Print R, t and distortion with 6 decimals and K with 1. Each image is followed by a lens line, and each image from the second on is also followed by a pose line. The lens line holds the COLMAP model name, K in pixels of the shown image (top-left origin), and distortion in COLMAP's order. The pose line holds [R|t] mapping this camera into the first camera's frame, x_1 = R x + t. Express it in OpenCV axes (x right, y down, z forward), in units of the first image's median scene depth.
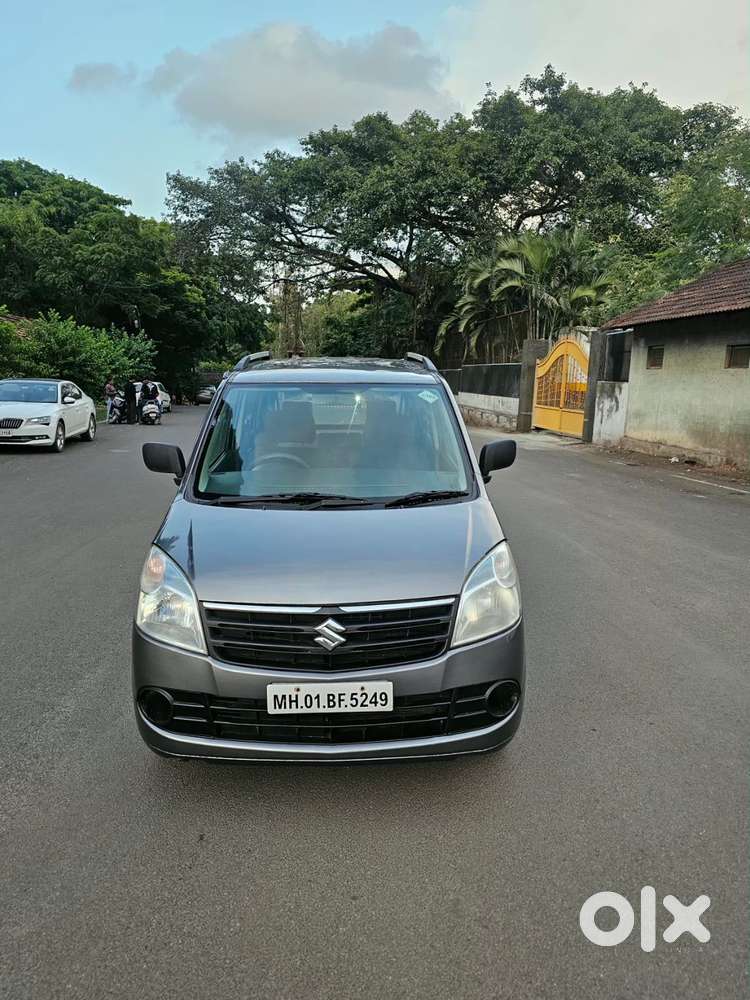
lens RADIAL K [[744.1, 0, 389.6], [0, 744.1, 525.3], [0, 0, 1]] dist [0.051764, -0.051400]
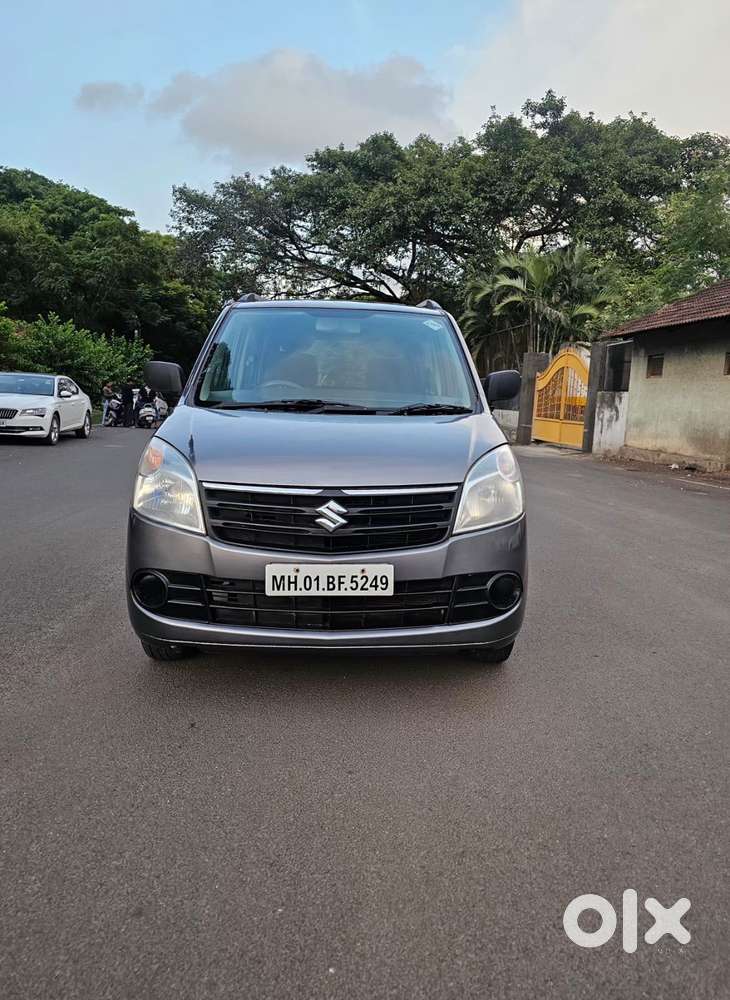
lens RADIAL K [[757.1, 0, 397.5], [0, 757.1, 499.1], [0, 0, 1]] dist [0.039864, -0.005207]
pose [[0.999698, 0.020208, 0.013963, -0.000680], [-0.019222, 0.997534, -0.067503, 0.019746], [-0.015293, 0.067214, 0.997621, -0.000230]]
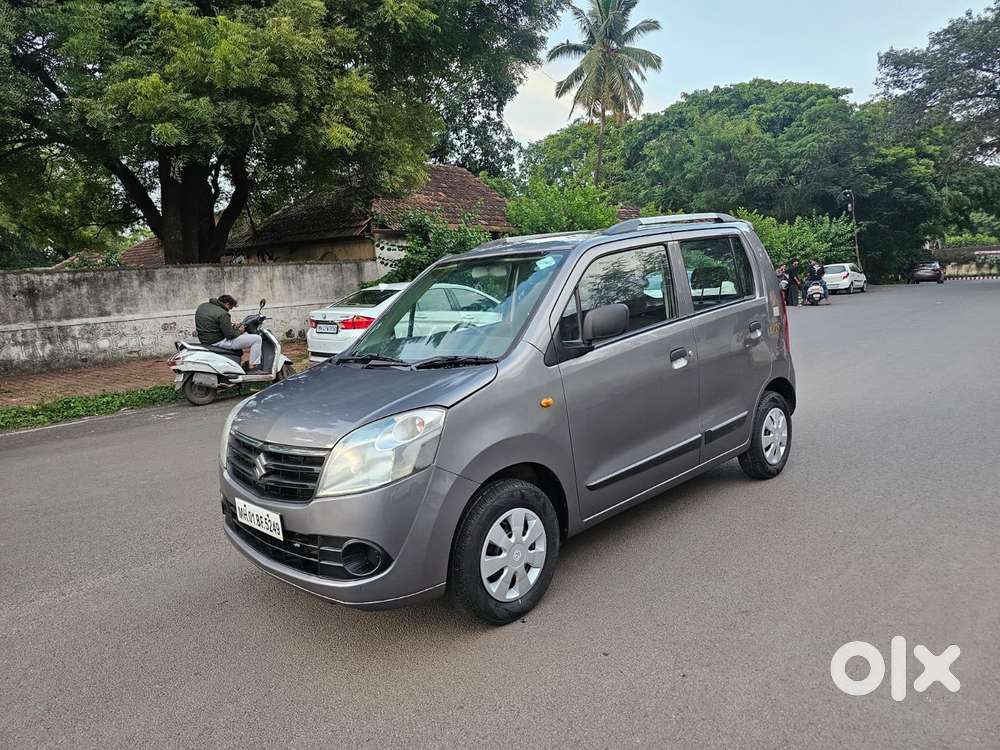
lens RADIAL K [[687.3, 0, 500.0], [0, 687.3, 375.0], [0, 0, 1]] dist [0.048982, -0.042609]
pose [[0.660753, 0.046804, -0.749143, 0.106079], [-0.075526, 0.997134, -0.004317, -0.002877], [0.746794, 0.059433, 0.662394, 0.055206]]
